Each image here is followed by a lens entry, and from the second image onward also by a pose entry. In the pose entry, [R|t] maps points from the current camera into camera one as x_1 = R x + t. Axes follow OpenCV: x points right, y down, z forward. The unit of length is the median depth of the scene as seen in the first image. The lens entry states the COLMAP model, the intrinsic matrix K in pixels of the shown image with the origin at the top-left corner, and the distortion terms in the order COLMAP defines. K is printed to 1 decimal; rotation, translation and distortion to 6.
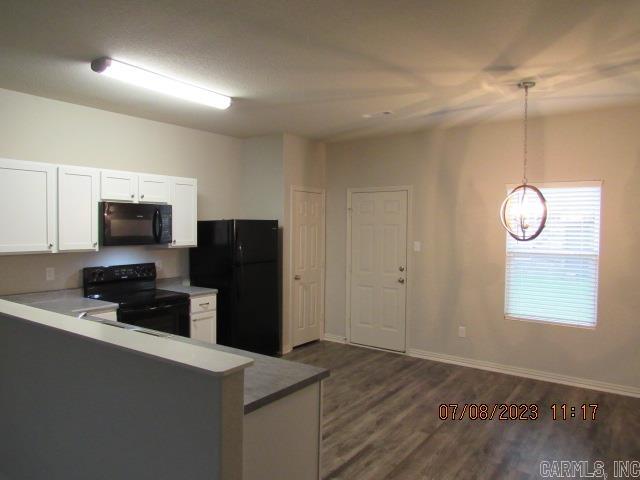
lens RADIAL K [[466.5, 0, 320.0], [0, 466.5, 240.0], [0, 0, 1]] dist [-0.005942, -0.008742]
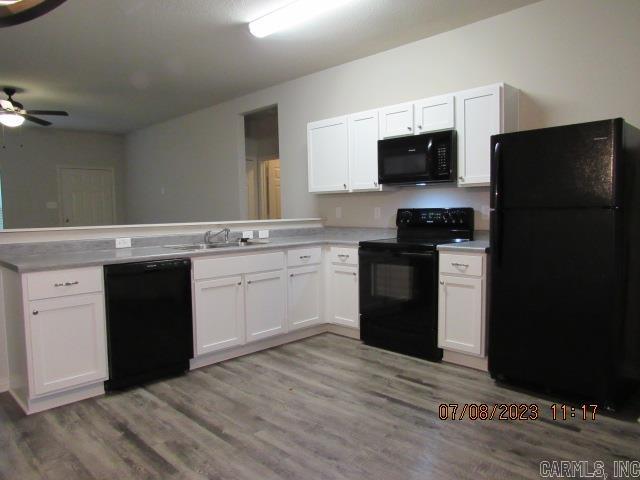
lens RADIAL K [[466.5, 0, 320.0], [0, 466.5, 240.0], [0, 0, 1]] dist [-0.005942, -0.008742]
pose [[-0.191685, 0.054931, -0.979918, 0.527889], [-0.020533, 0.997990, 0.059960, 0.070075], [0.981242, 0.031614, -0.190172, 1.030631]]
